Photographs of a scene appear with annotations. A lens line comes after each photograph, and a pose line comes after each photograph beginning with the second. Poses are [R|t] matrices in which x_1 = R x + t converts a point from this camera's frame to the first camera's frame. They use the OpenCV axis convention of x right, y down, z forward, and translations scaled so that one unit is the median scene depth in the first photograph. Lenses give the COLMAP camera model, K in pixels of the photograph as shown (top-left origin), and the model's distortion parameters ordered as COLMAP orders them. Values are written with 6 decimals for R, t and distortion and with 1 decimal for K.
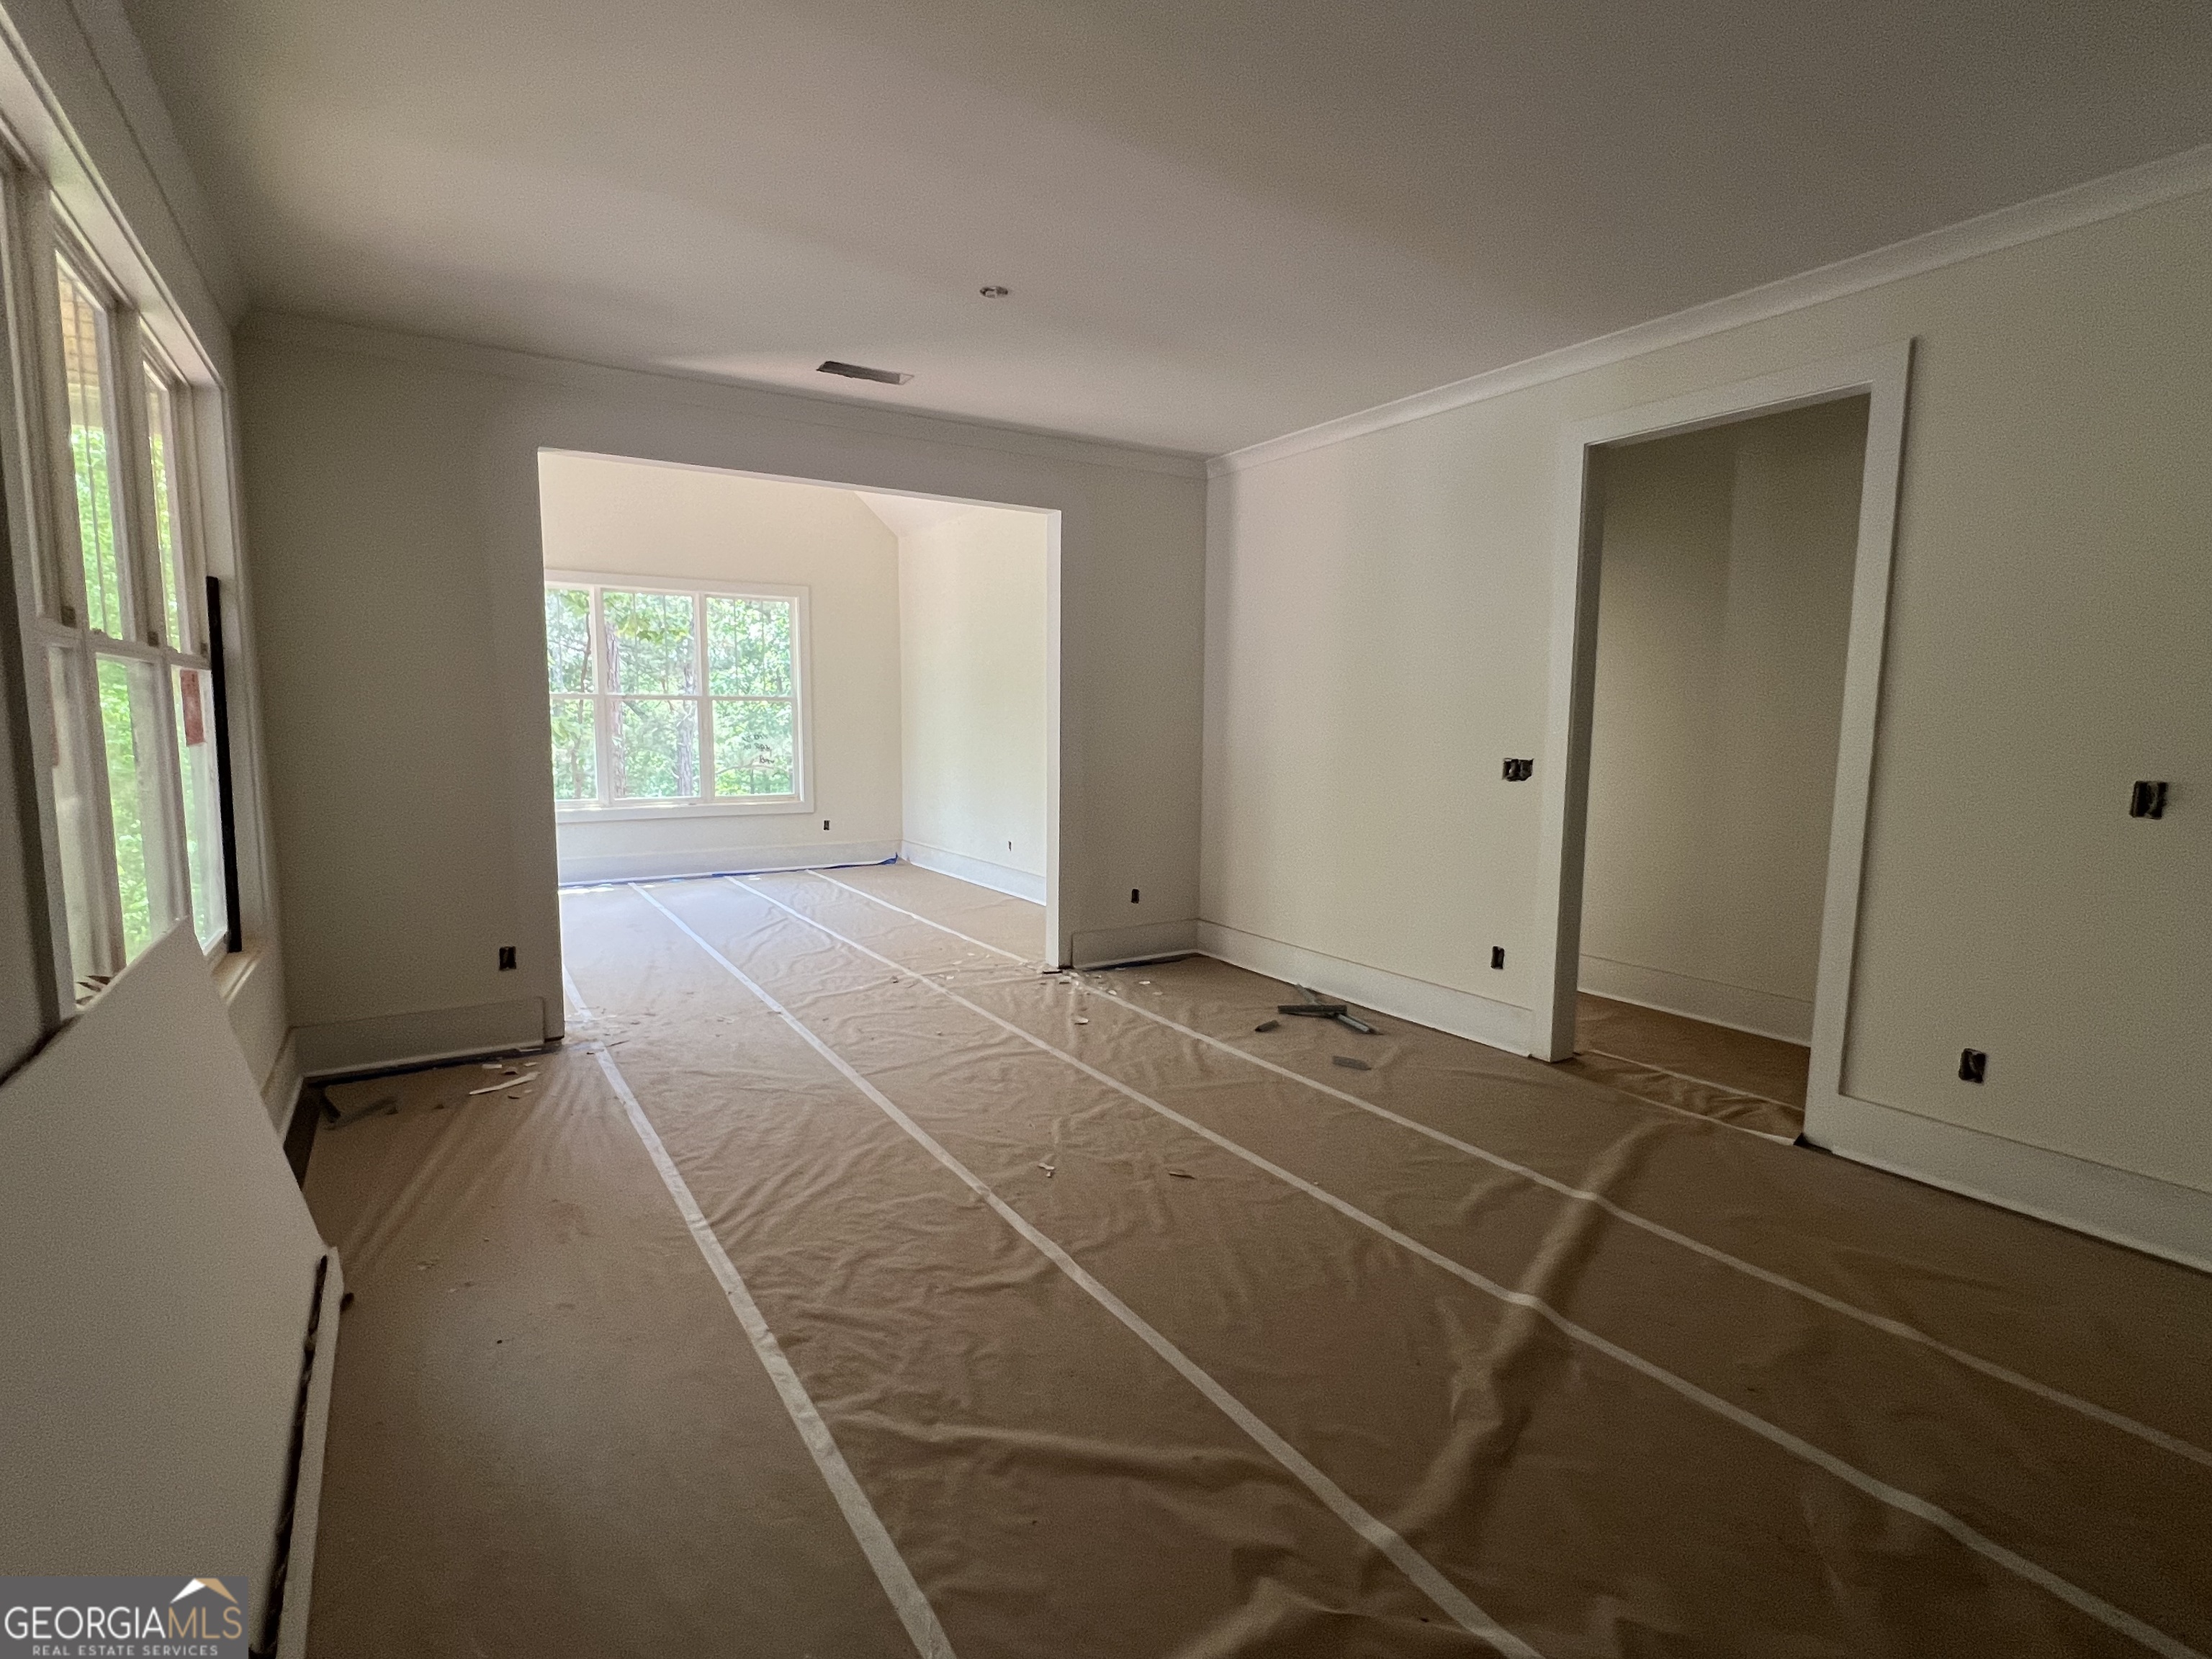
lens RADIAL K [[1067.7, 0, 1102.7], [0, 1067.7, 834.8], [0, 0, 1]] dist [-0.004256, -0.000341]
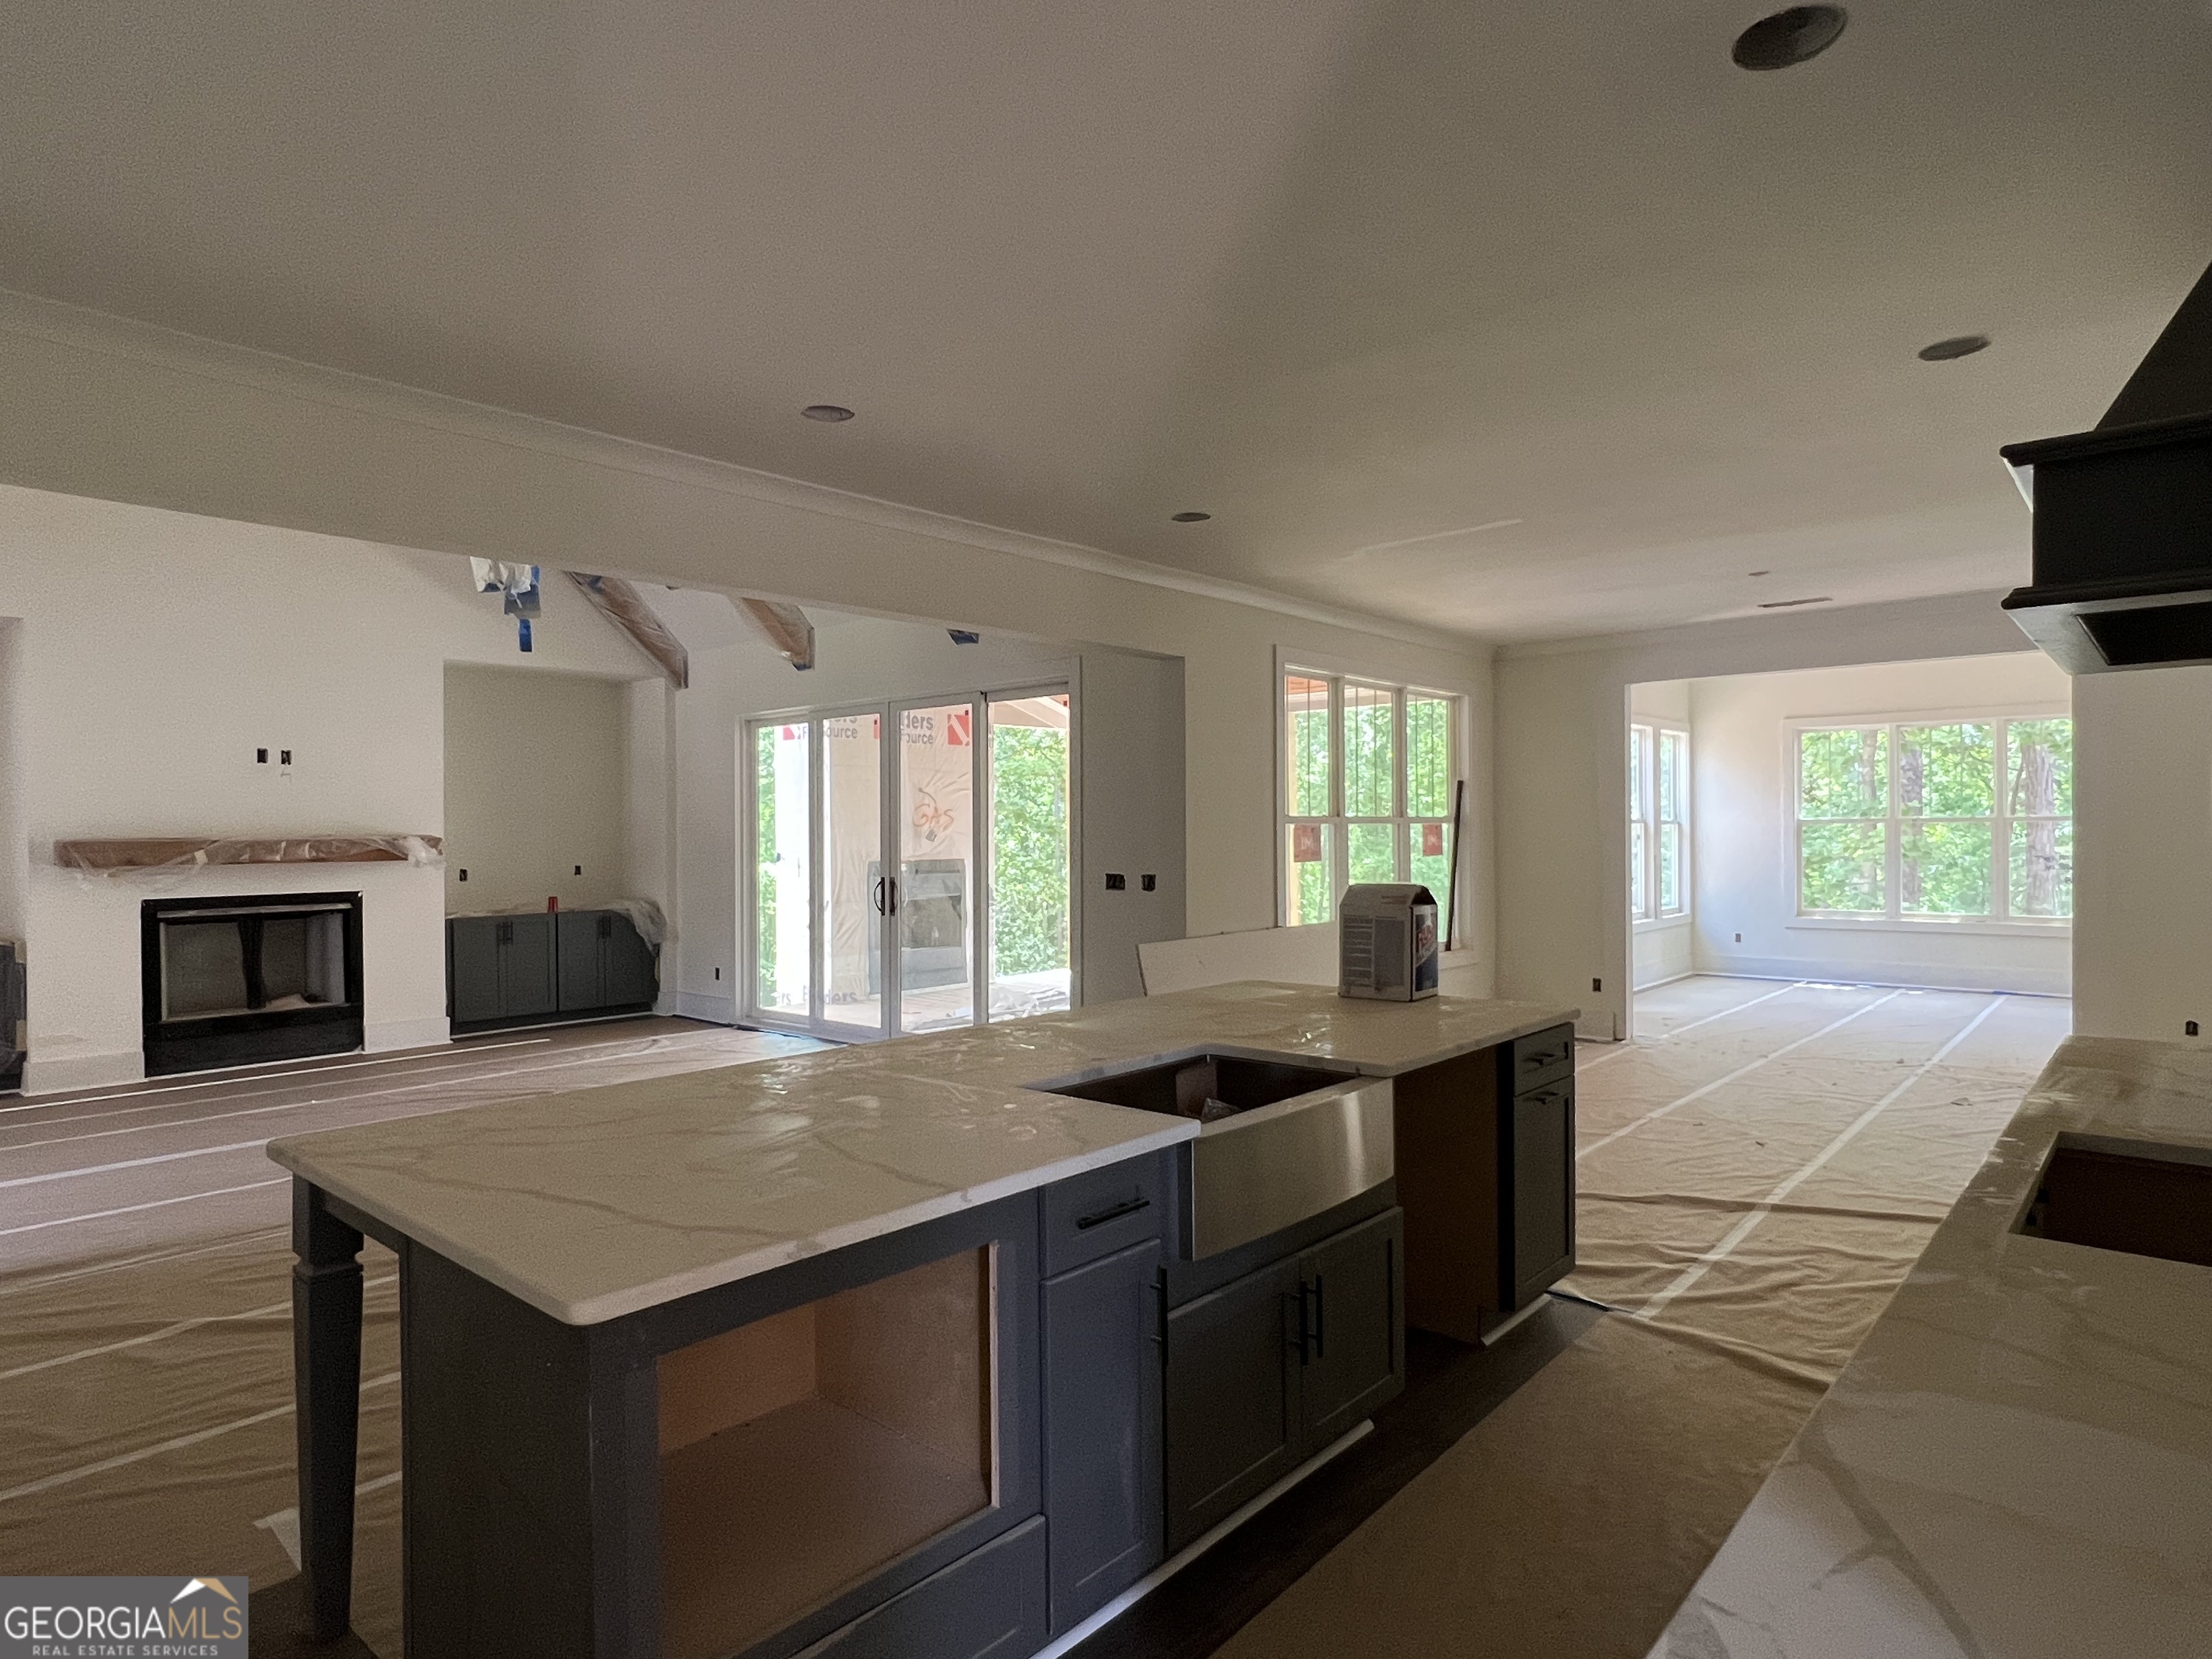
lens RADIAL K [[1234.6, 0, 1098.5], [0, 1234.6, 837.0], [0, 0, 1]] dist [-0.006467, 0.003845]
pose [[0.277068, -0.004133, -0.960841, 0.843252], [-0.096479, 0.994817, -0.032100, 0.017019], [0.955994, 0.101595, 0.275233, -0.242704]]
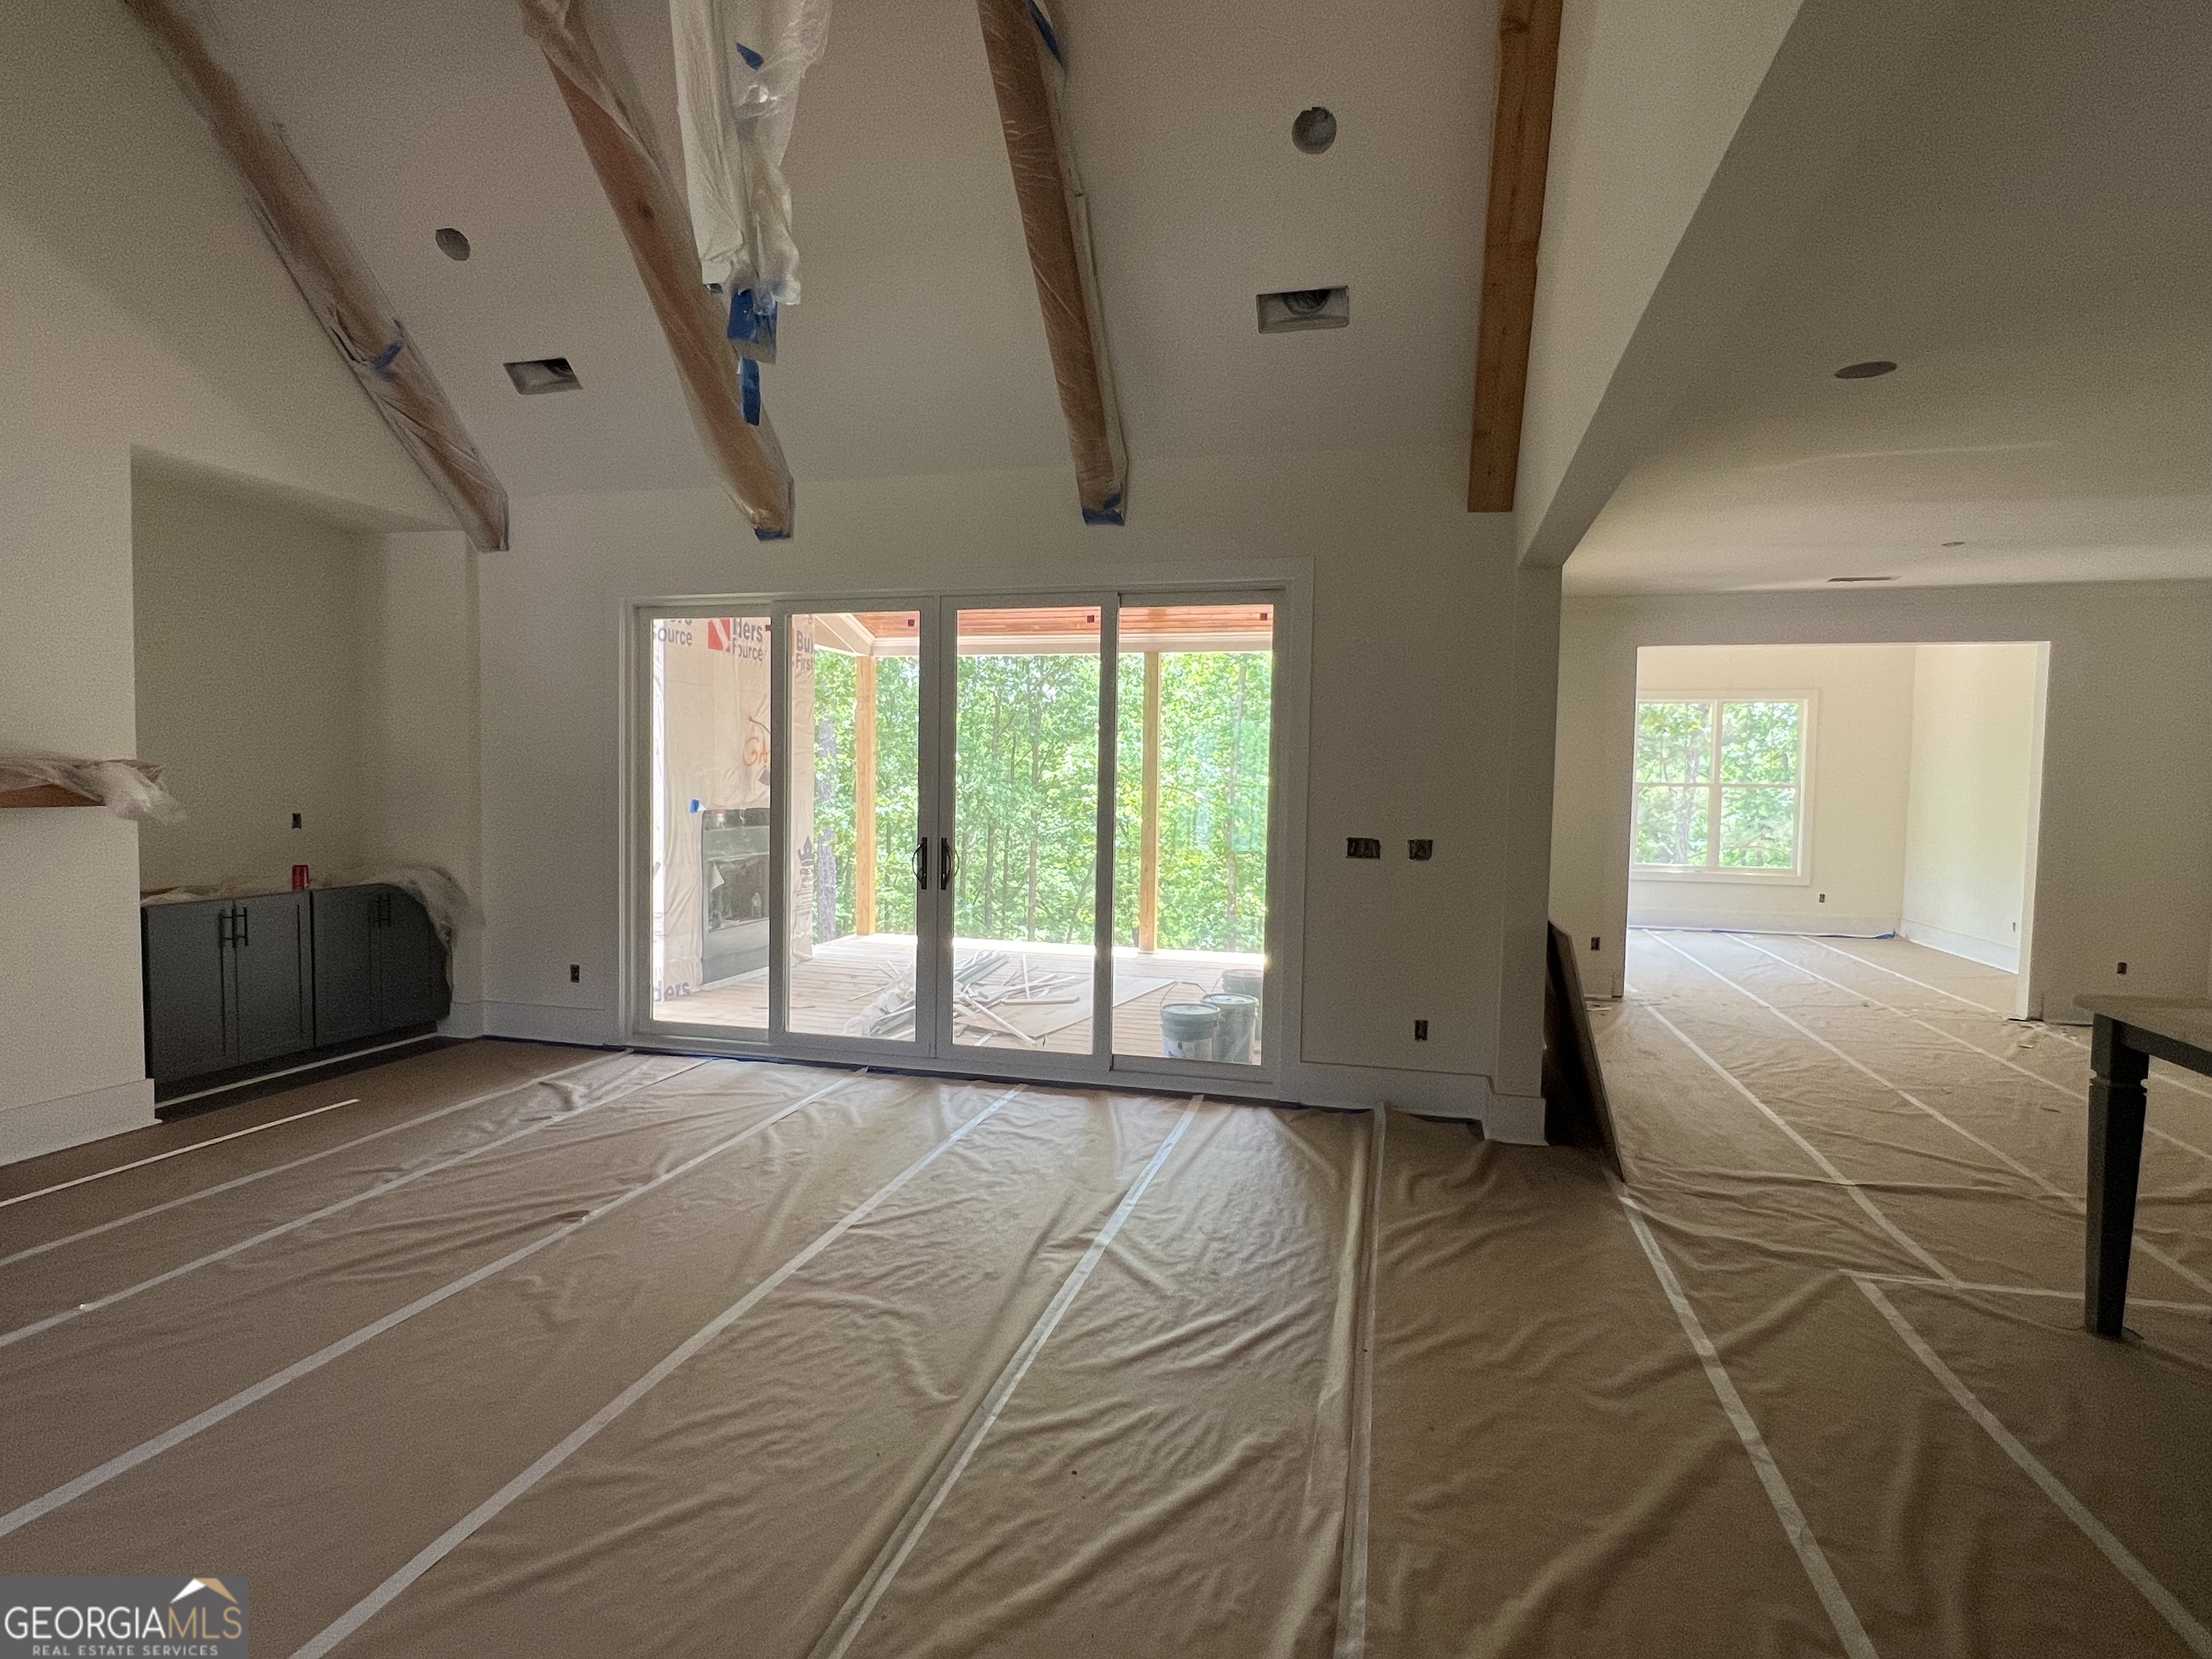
lens RADIAL K [[1160.9, 0, 1094.8], [0, 1160.9, 839.4], [0, 0, 1]] dist [-0.001103, -0.000449]
pose [[0.677110, 0.043075, -0.734620, 0.196426], [-0.093729, 0.995203, -0.028037, 0.058899], [0.729888, 0.087840, 0.677900, -0.658502]]
